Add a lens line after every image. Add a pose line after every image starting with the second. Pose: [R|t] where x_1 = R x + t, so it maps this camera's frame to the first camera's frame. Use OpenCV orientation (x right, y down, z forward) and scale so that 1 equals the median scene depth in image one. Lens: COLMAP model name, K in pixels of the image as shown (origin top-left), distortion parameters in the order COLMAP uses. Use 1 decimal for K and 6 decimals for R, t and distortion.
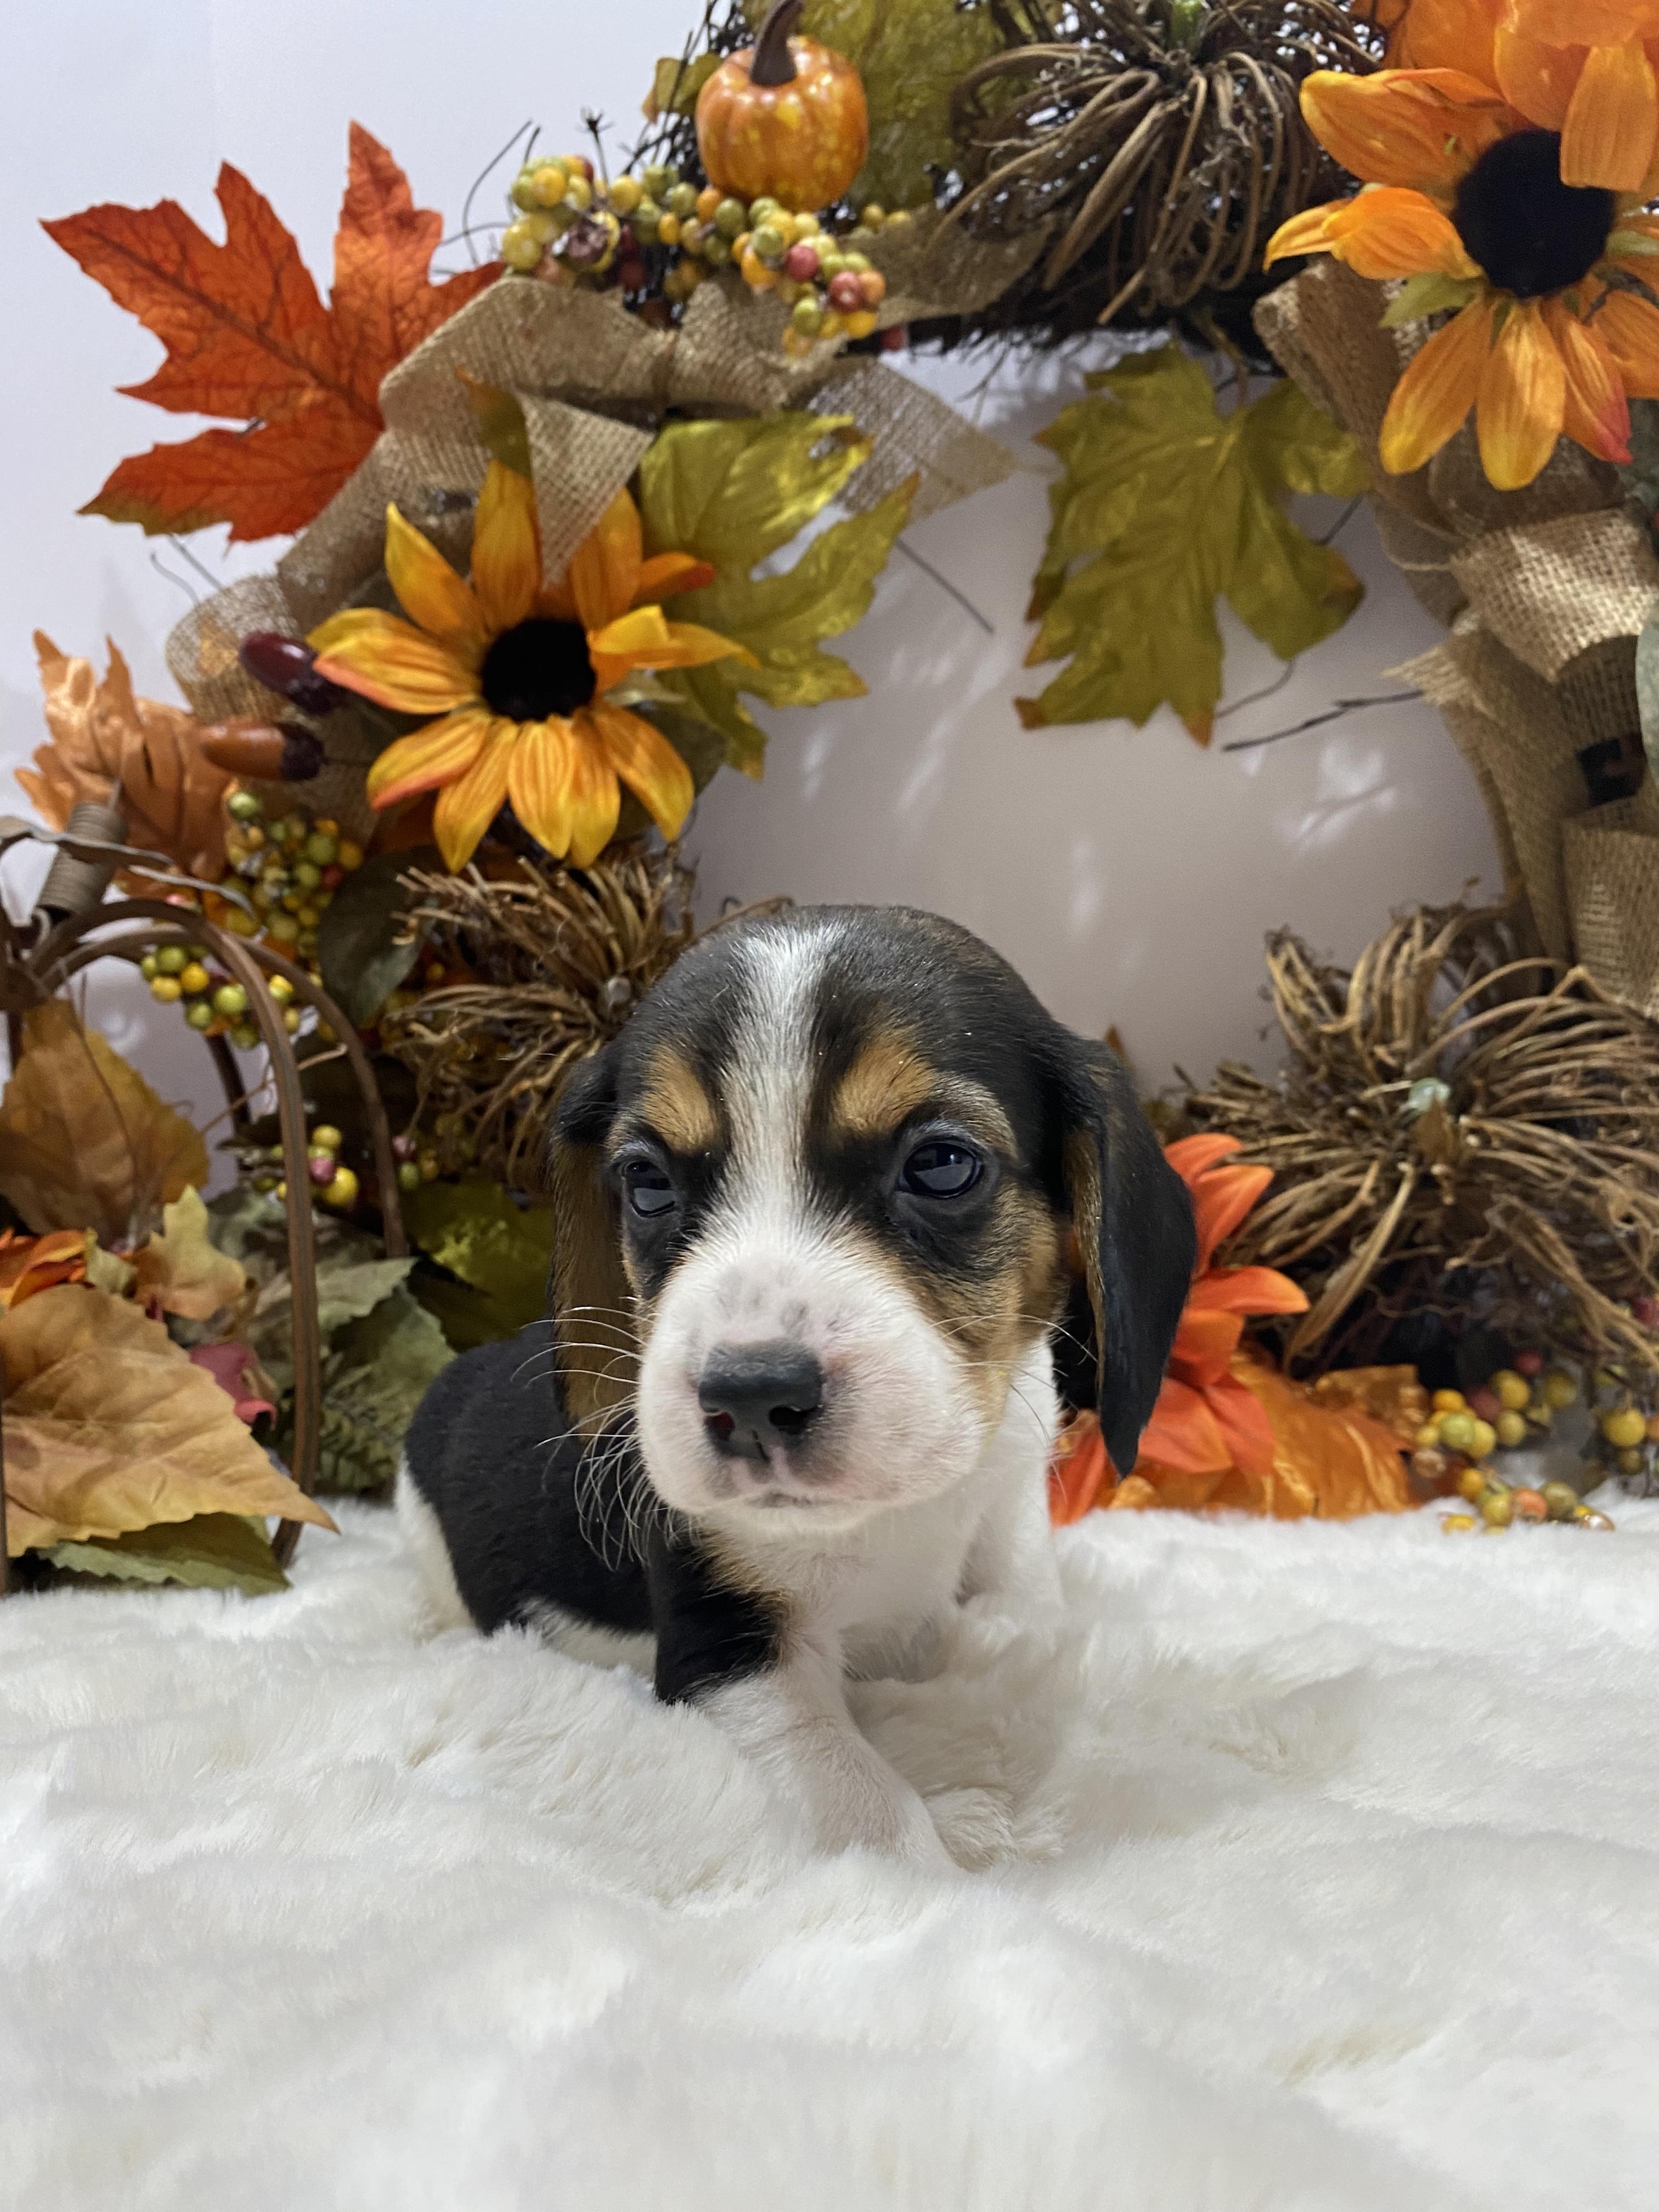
lens RADIAL K [[1829.9, 0, 811.2], [0, 1829.9, 1127.9], [0, 0, 1]] dist [0.000138, 0.007037]
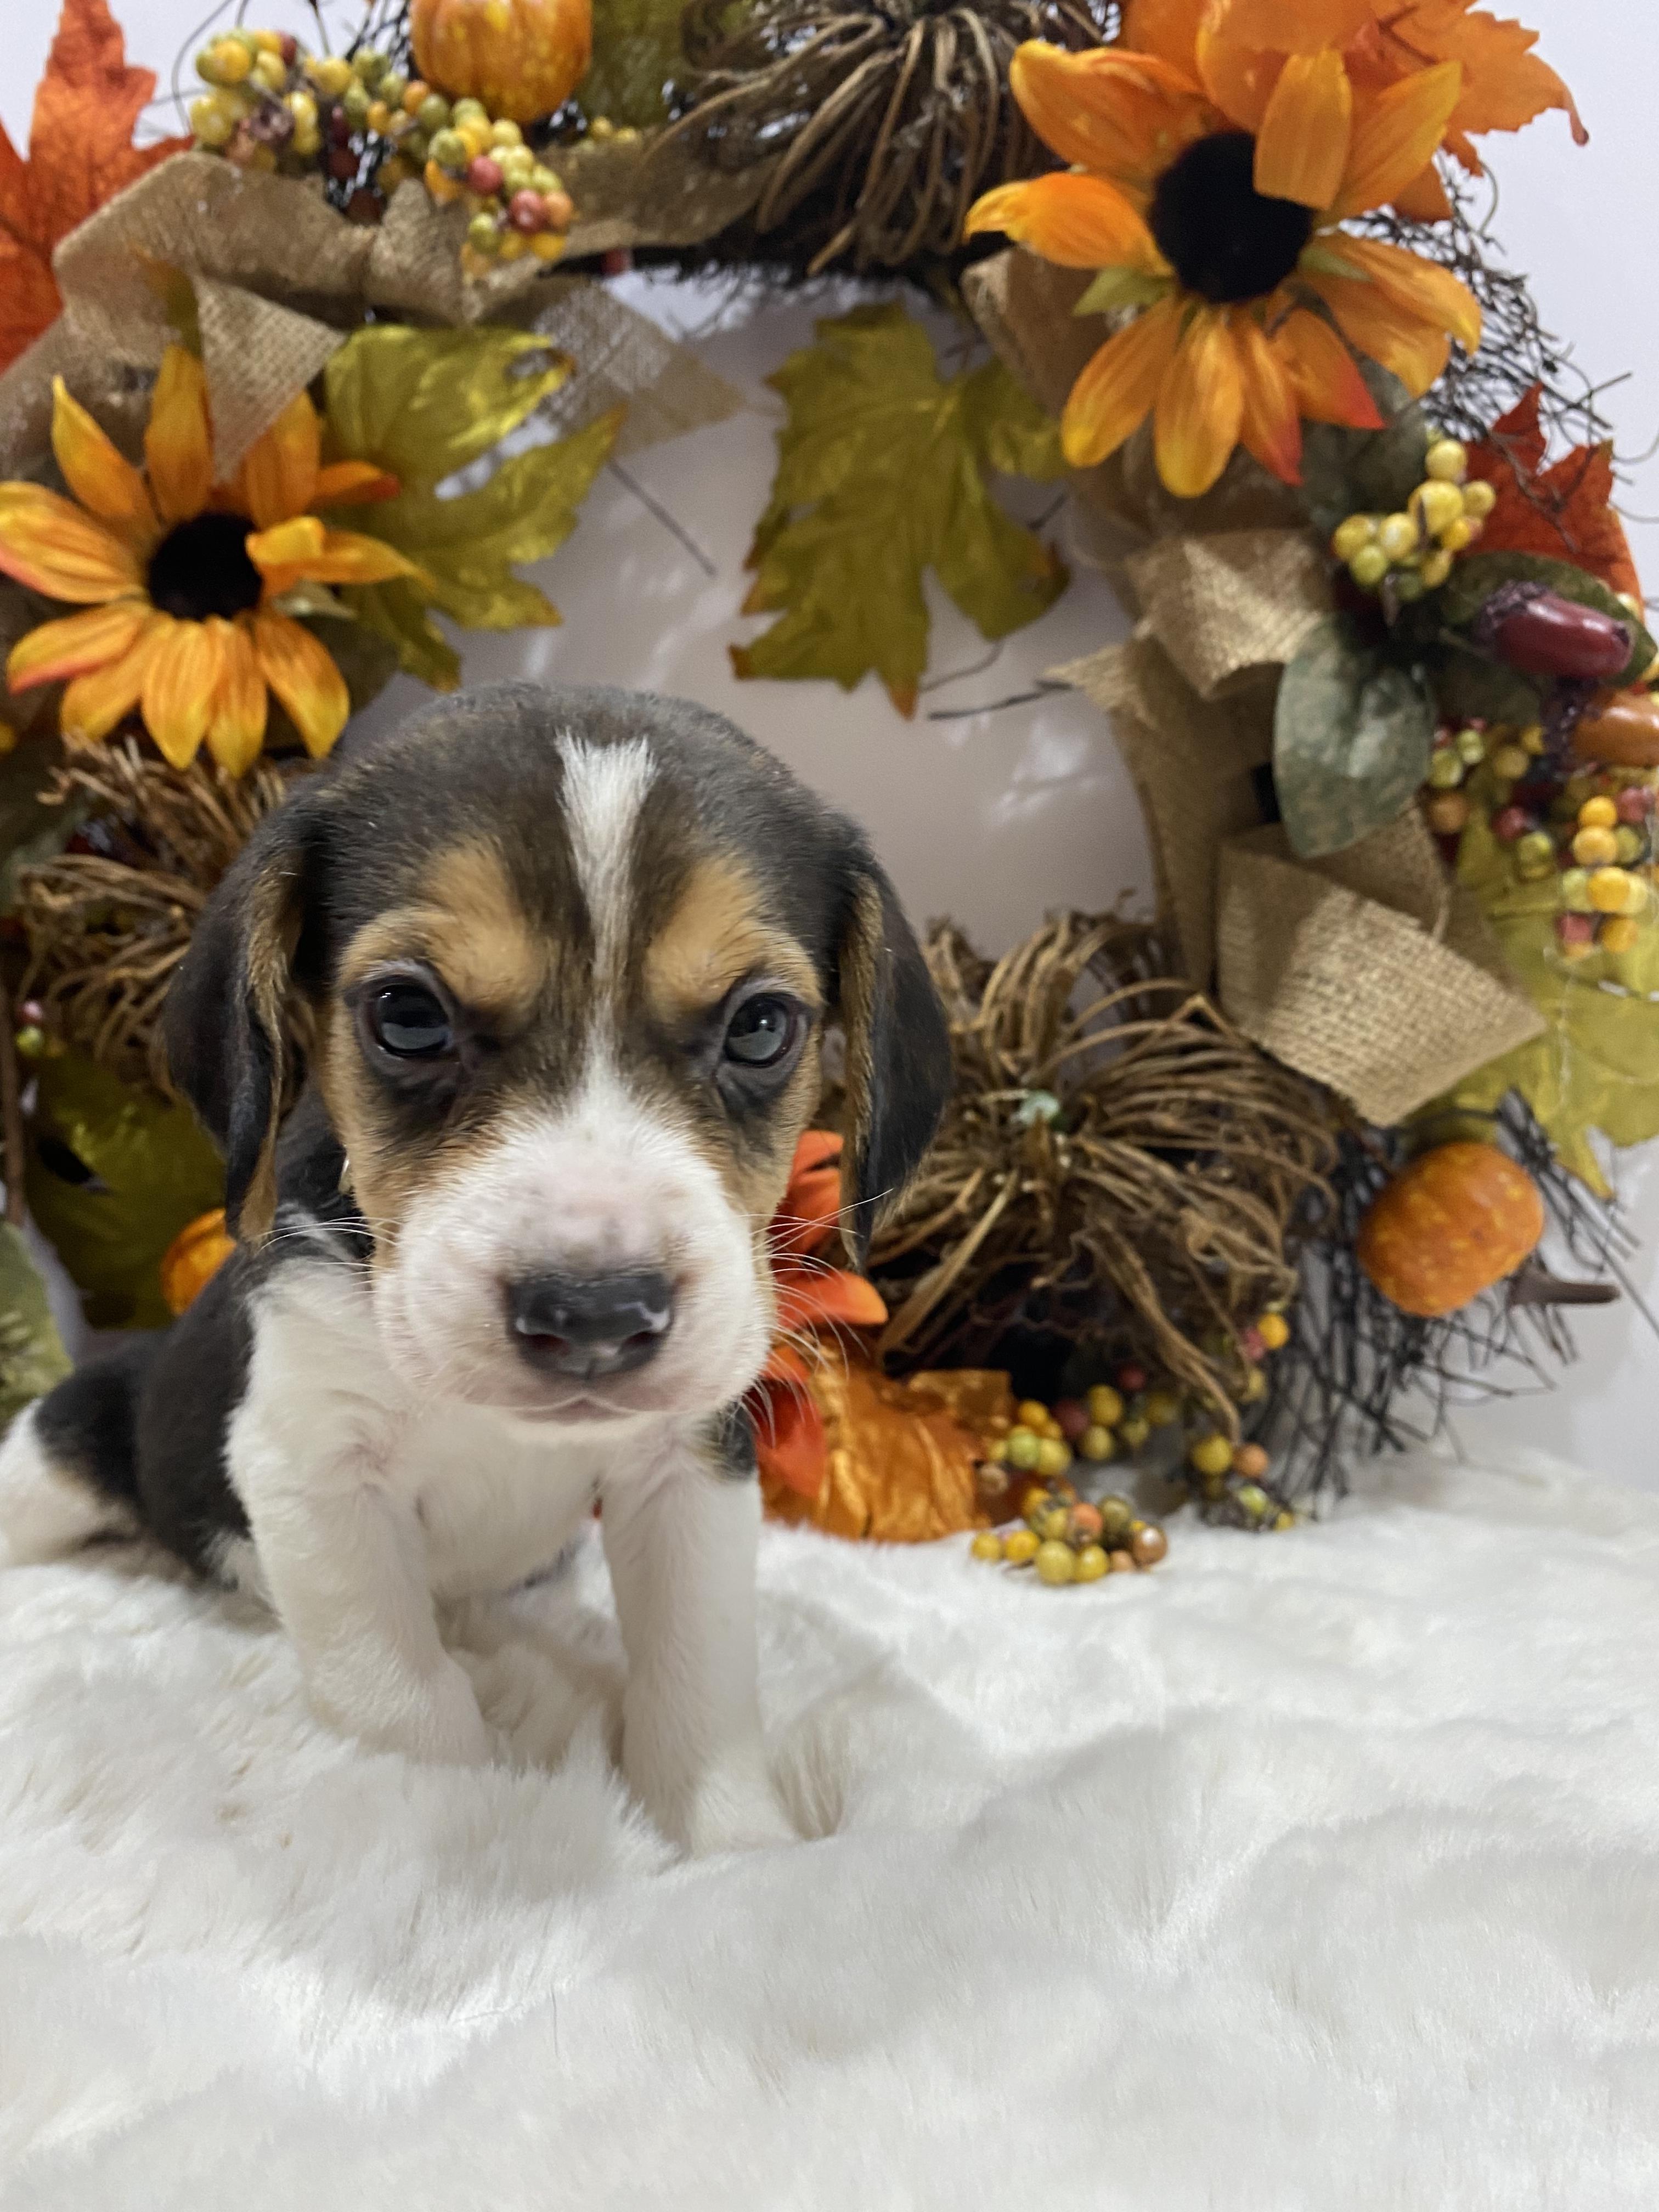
lens RADIAL K [[1829.9, 0, 802.8], [0, 1829.9, 1073.0], [0, 0, 1]] dist [0.000138, 0.007037]
pose [[0.994363, 0.097517, 0.041625, 0.154956], [-0.098858, 0.994605, 0.031448, -0.050422], [-0.038334, -0.035386, 0.998638, 0.022374]]
